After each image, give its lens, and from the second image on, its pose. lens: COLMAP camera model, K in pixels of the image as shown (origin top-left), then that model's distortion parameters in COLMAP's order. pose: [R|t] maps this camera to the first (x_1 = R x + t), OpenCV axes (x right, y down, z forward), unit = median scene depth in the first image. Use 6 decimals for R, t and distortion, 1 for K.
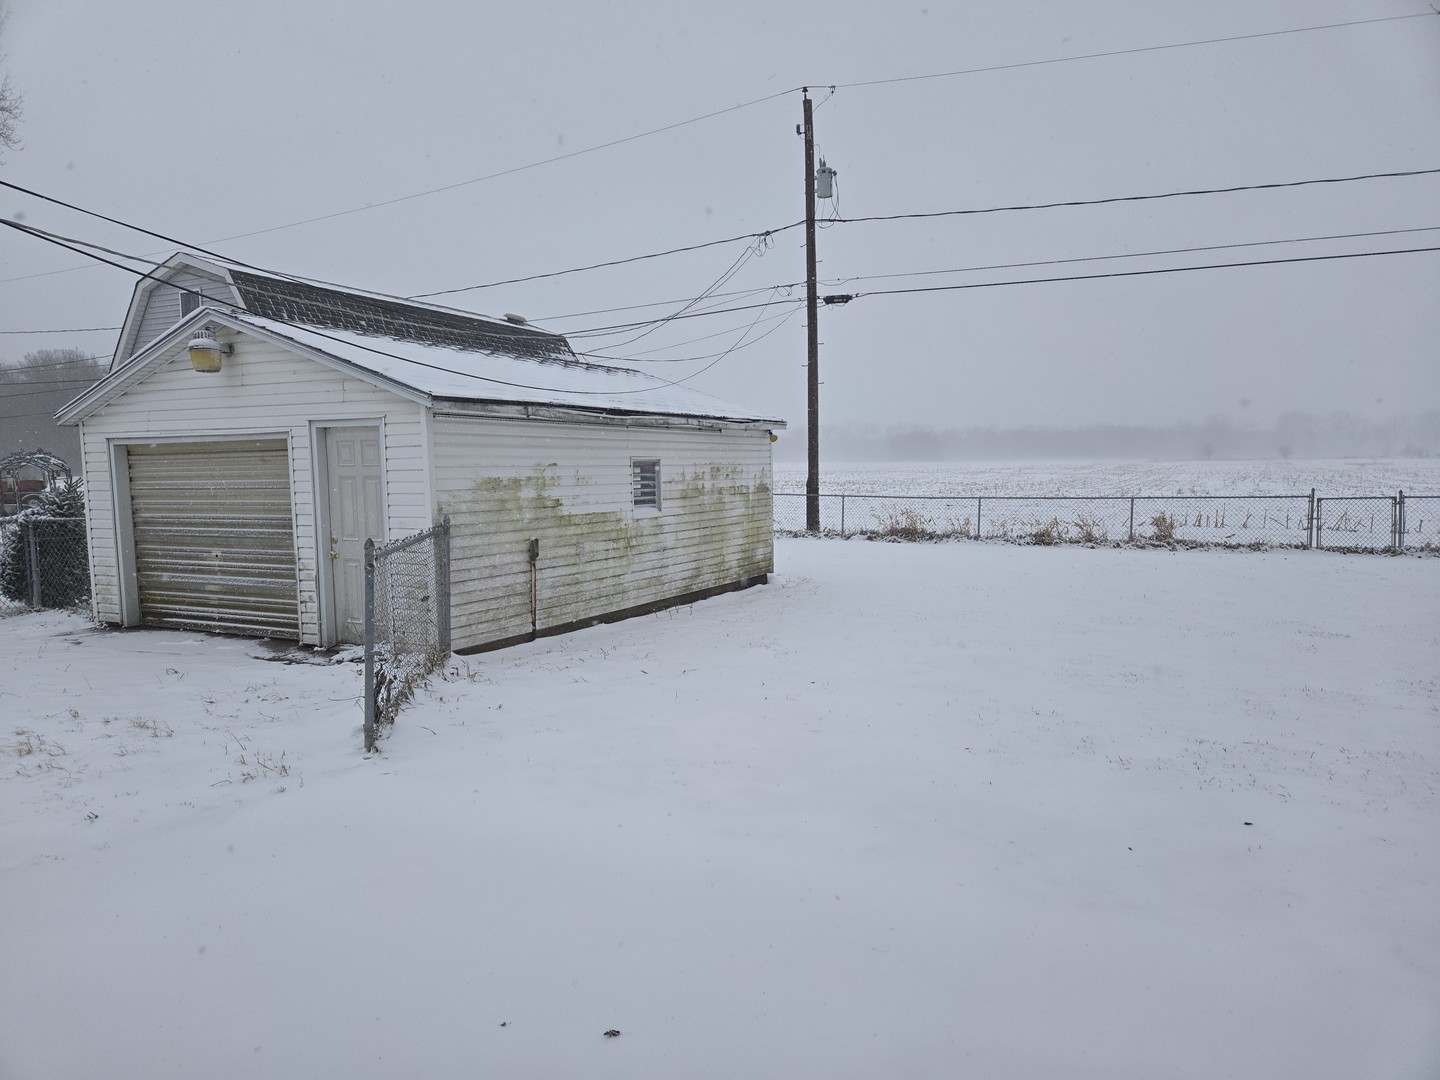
lens RADIAL K [[952.7, 0, 721.3], [0, 952.7, 562.6], [0, 0, 1]] dist [0.079945, -0.063436]
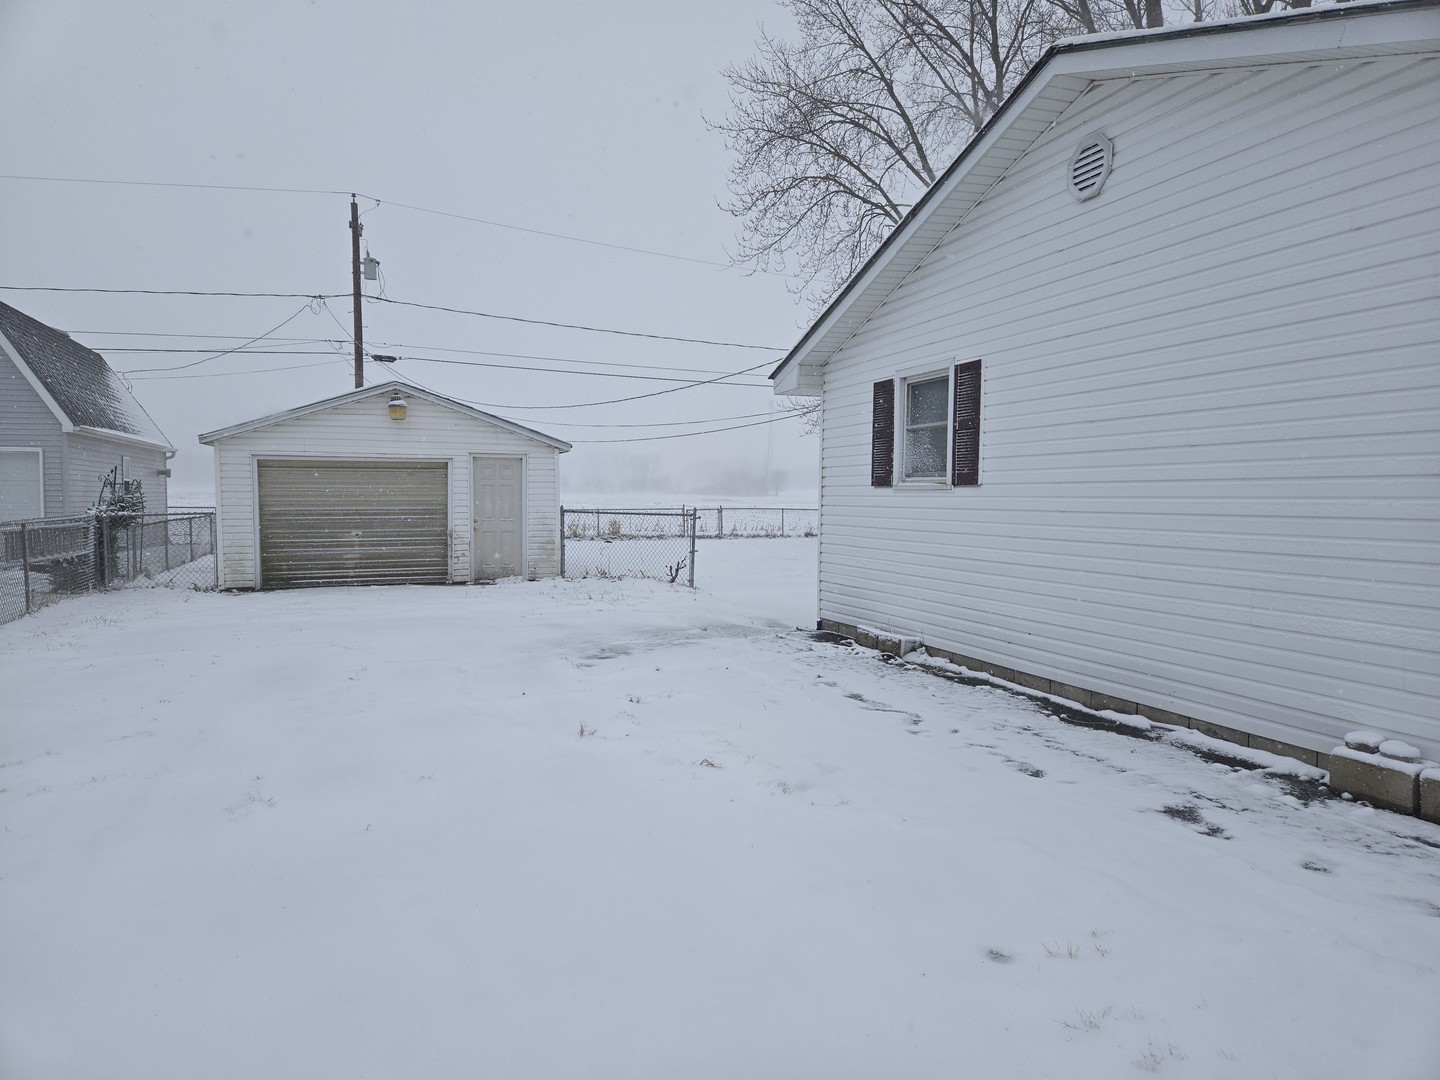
lens RADIAL K [[952.7, 0, 721.3], [0, 952.7, 562.6], [0, 0, 1]] dist [0.079945, -0.063436]
pose [[0.657479, -0.040108, 0.752404, -1.211178], [0.062958, 0.998015, -0.001815, 0.071632], [-0.750838, 0.048563, 0.658699, -0.411960]]
